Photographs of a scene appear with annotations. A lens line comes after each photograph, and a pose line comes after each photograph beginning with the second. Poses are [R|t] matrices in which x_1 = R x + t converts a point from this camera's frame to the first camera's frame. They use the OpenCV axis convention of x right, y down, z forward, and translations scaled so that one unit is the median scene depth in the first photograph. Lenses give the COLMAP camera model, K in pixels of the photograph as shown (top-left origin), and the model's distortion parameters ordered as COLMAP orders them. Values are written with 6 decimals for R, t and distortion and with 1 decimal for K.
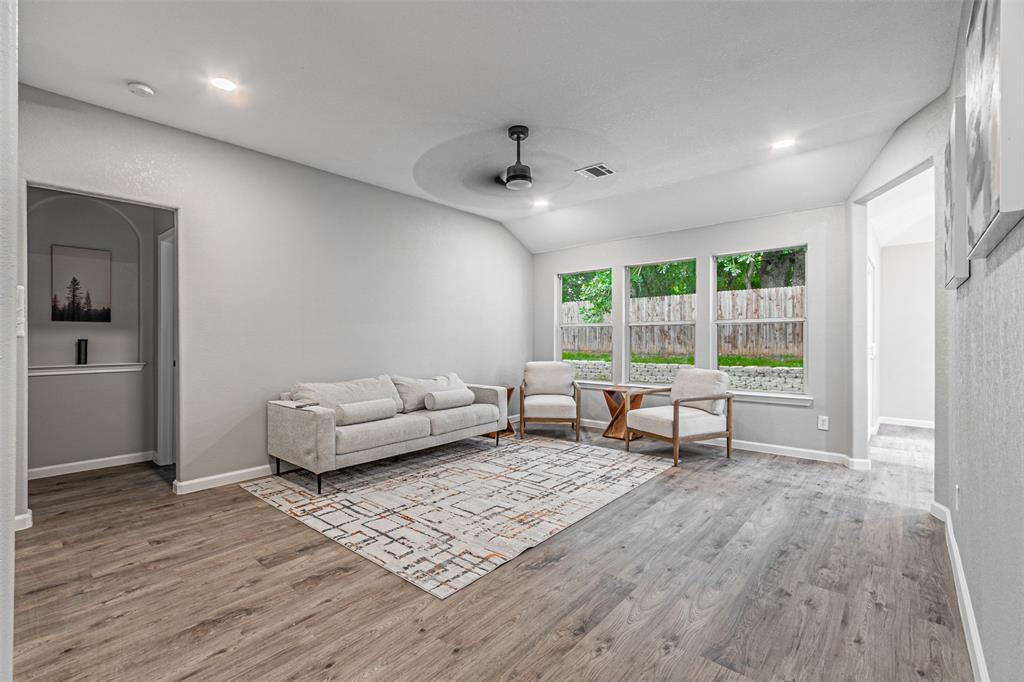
lens RADIAL K [[459.2, 0, 493.6], [0, 459.2, 339.8], [0, 0, 1]] dist [0.001226, -0.000900]
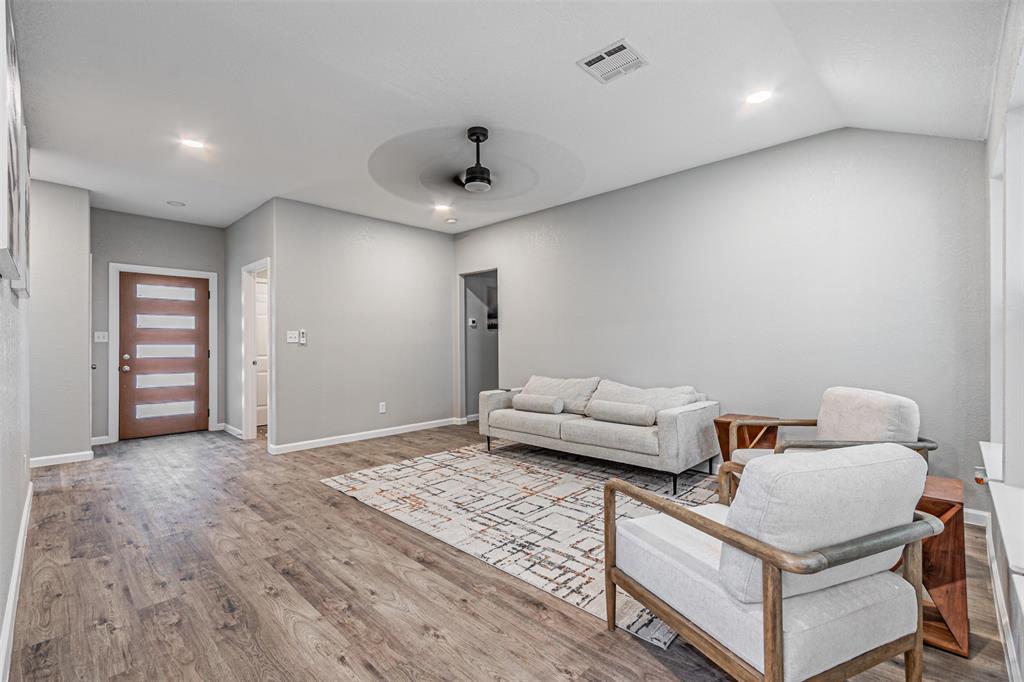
lens RADIAL K [[444.8, 0, 498.7], [0, 444.8, 346.4], [0, 0, 1]] dist [0.000126, -0.000302]
pose [[-0.049138, 0.012141, -0.998718, 0.920321], [0.001737, 0.999926, 0.012070, -0.007435], [0.998790, -0.001142, -0.049156, 1.002049]]
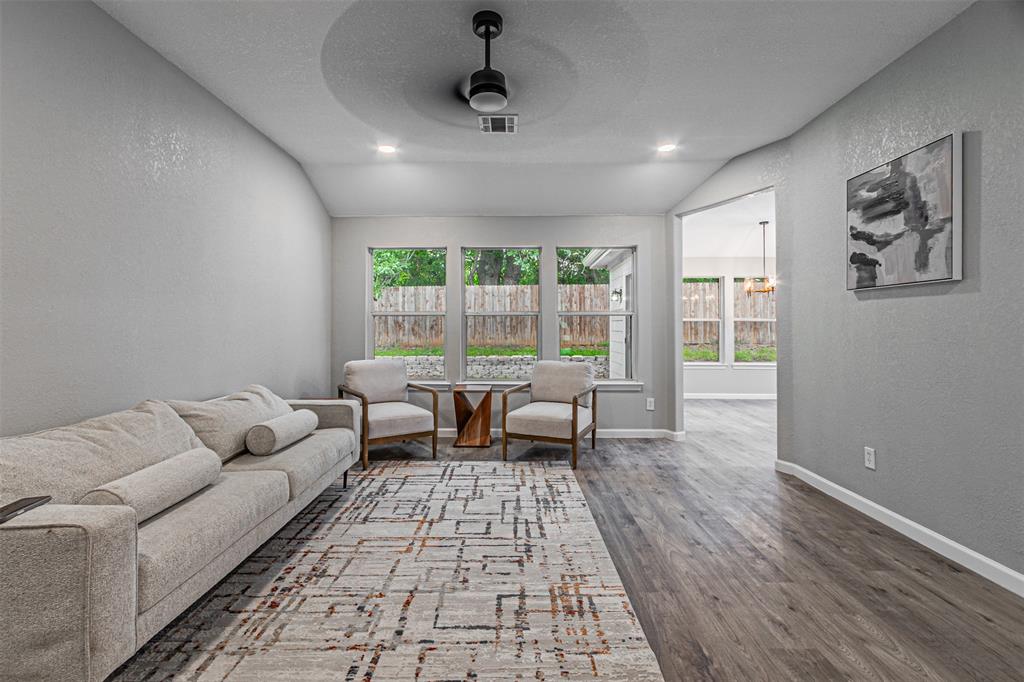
lens RADIAL K [[454.6, 0, 512.3], [0, 454.6, 327.2], [0, 0, 1]] dist [0.002468, 0.000065]
pose [[0.746933, 0.006343, 0.664869, -0.333033], [-0.000242, 0.999957, -0.009268, 0.000757], [-0.664899, 0.006762, 0.746902, 0.441581]]
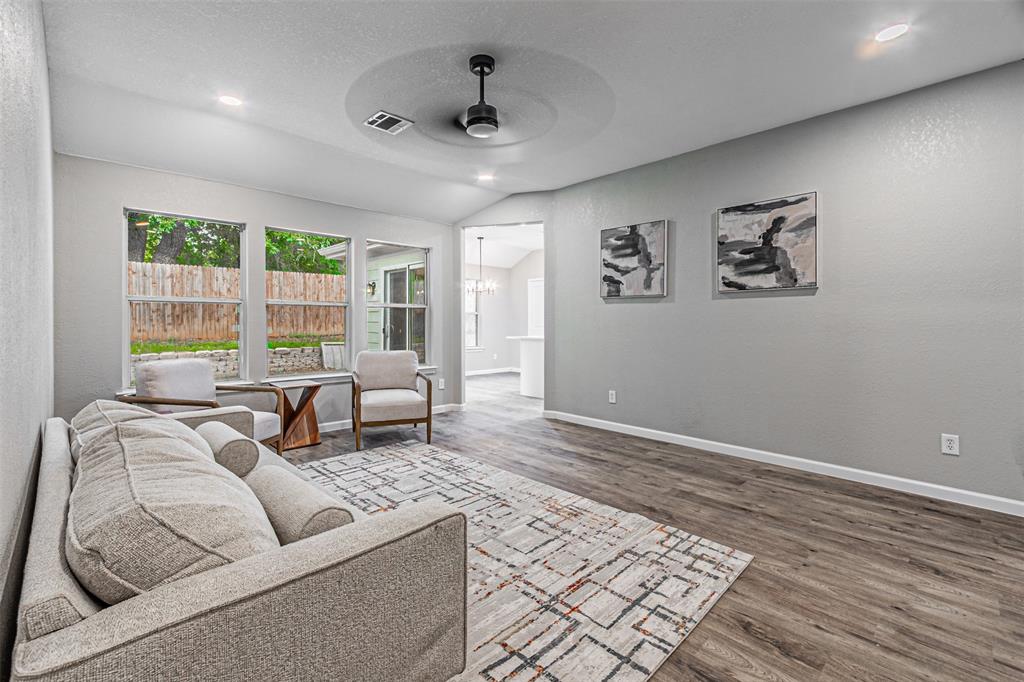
lens RADIAL K [[450.5, 0, 507.5], [0, 450.5, 323.2], [0, 0, 1]] dist [0.001347, -0.000132]
pose [[0.062419, -0.003249, 0.998045, -0.673988], [-0.000134, 0.999995, 0.003263, -0.001332], [-0.998050, -0.000337, 0.062418, 0.833249]]
